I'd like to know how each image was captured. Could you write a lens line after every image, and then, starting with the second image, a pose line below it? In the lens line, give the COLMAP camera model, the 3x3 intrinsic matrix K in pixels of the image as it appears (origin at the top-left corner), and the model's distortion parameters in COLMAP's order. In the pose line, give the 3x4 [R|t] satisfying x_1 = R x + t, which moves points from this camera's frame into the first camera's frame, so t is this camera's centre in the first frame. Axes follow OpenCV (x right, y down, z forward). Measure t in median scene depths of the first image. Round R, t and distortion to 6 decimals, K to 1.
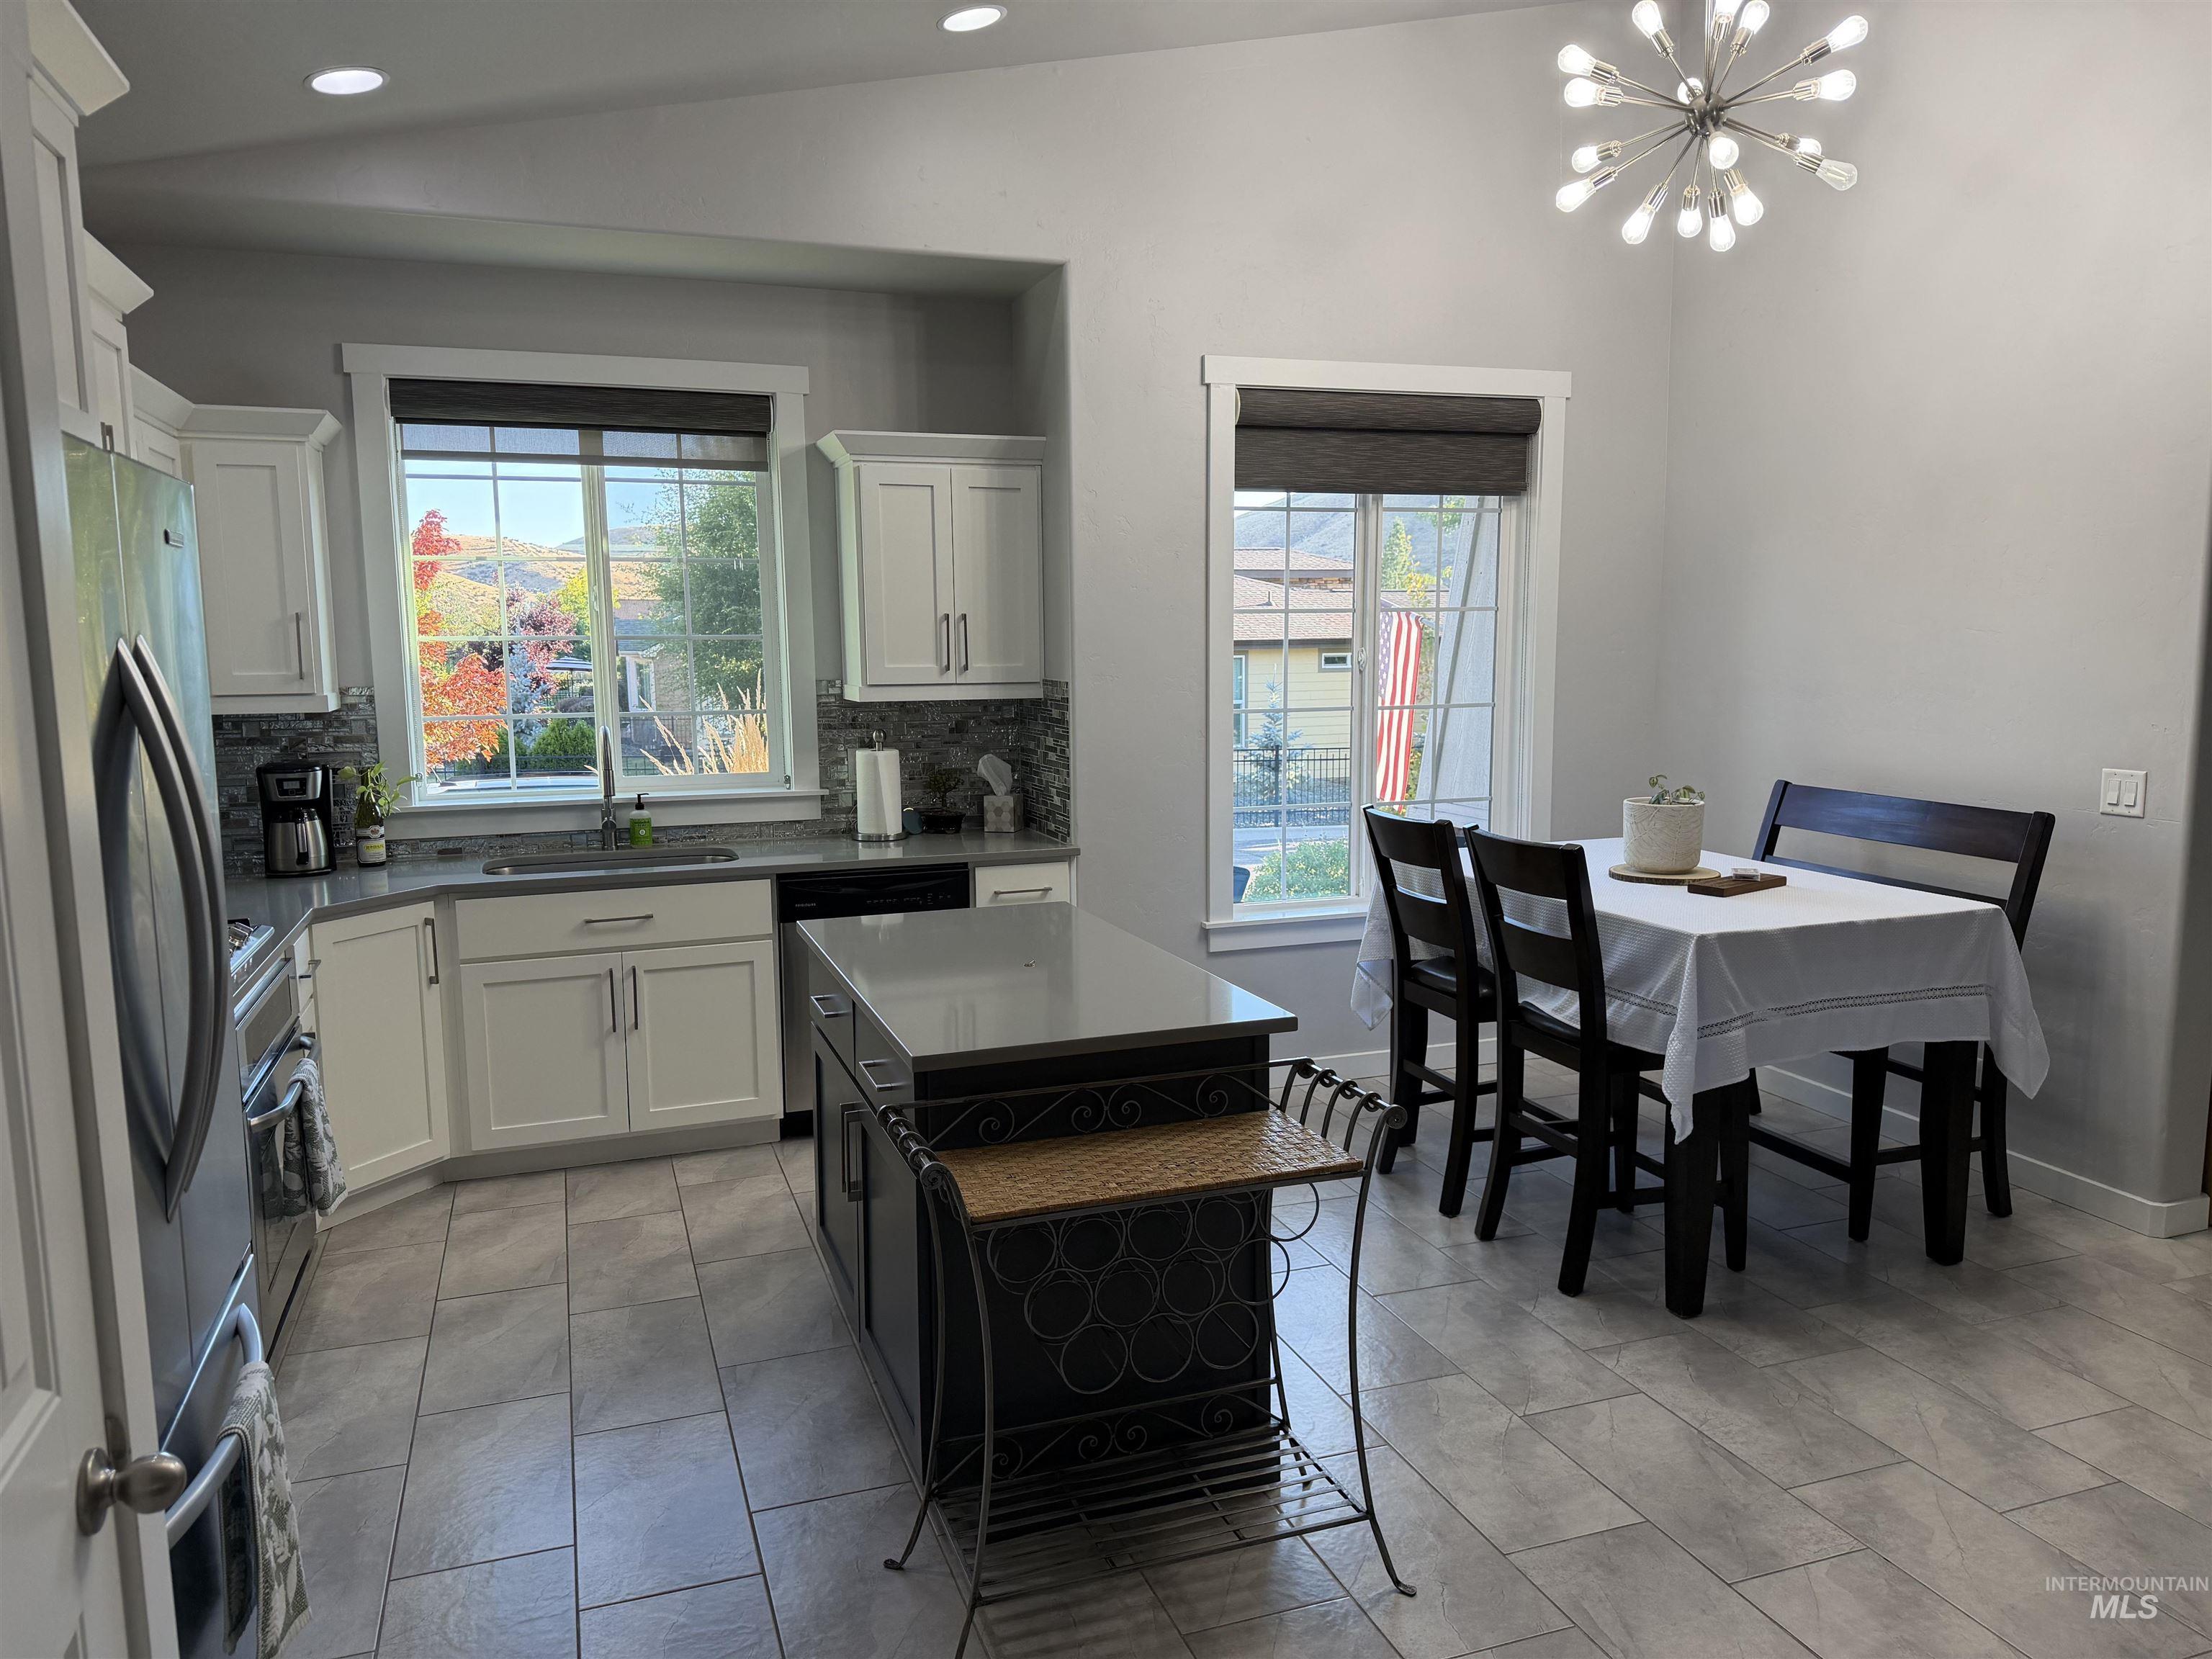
lens RADIAL K [[1544.9, 0, 1124.6], [0, 1544.9, 832.2], [0, 0, 1]] dist [0.058111, -0.077064]
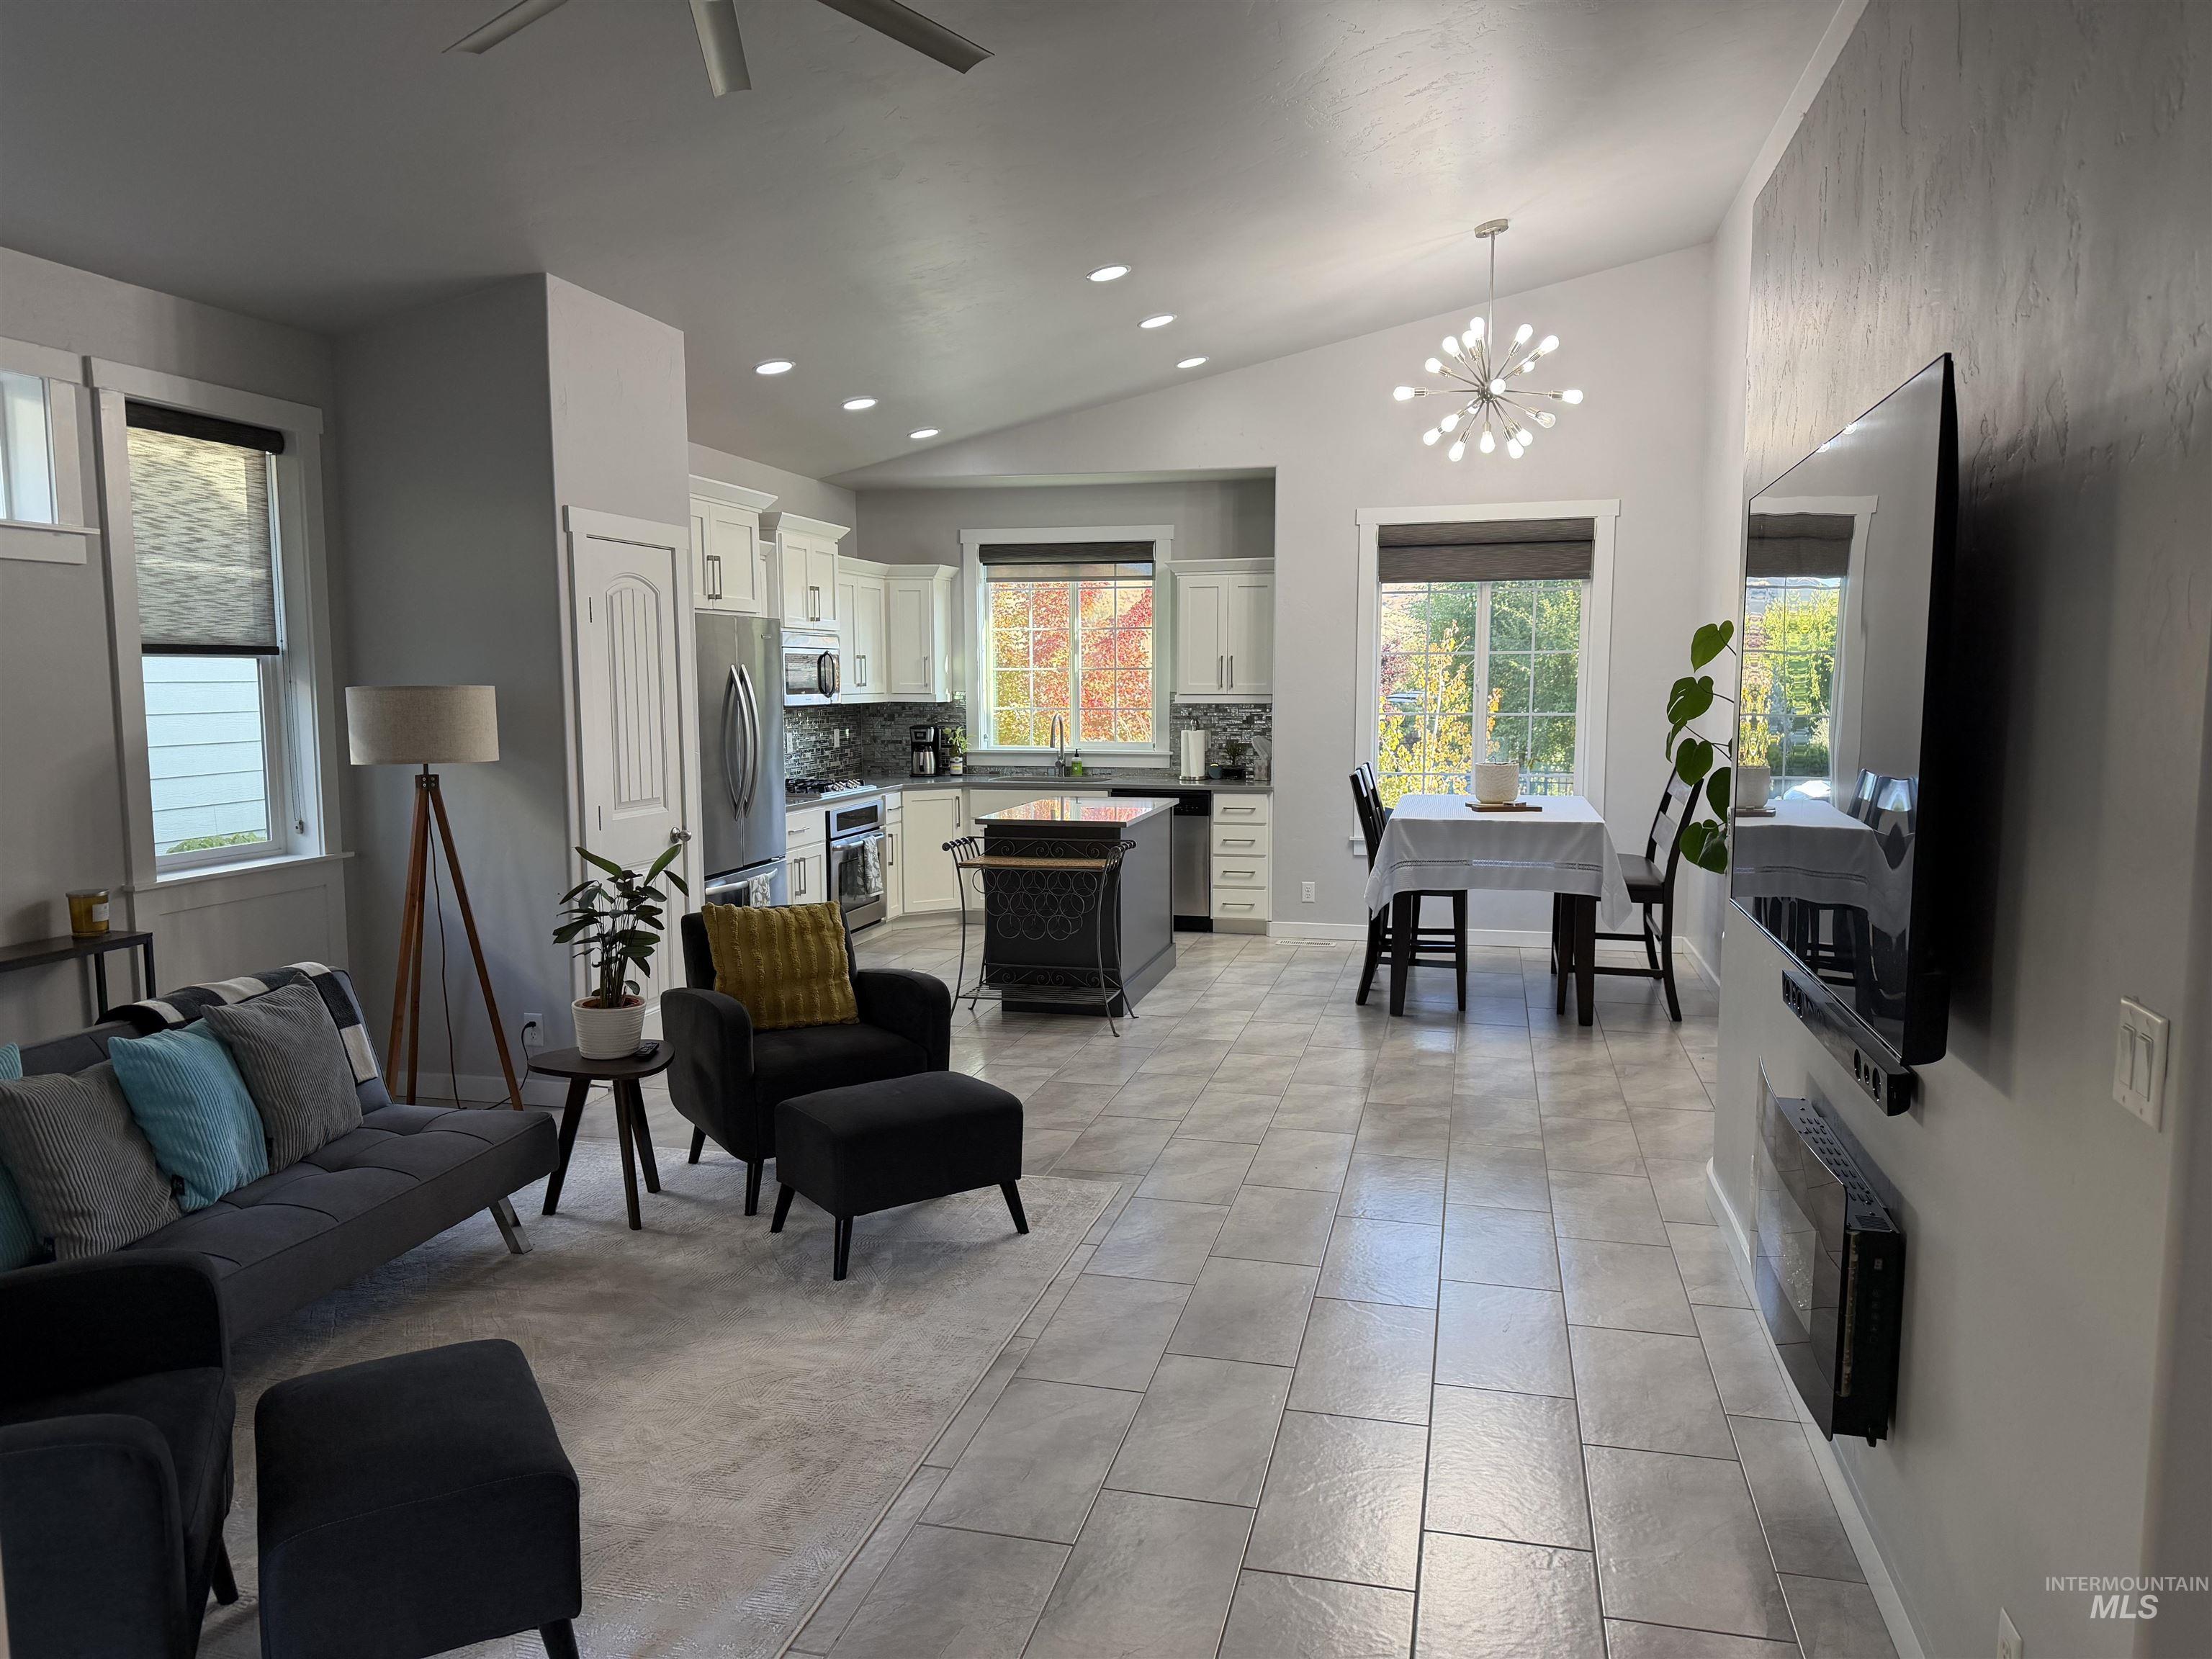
lens RADIAL K [[1544.9, 0, 1092.6], [0, 1544.9, 842.2], [0, 0, 1]] dist [0.058111, -0.077064]
pose [[0.828419, 0.068173, -0.555944, 0.792823], [-0.076701, 0.997022, 0.007967, 0.075347], [0.554832, 0.036041, 0.831181, -0.597840]]
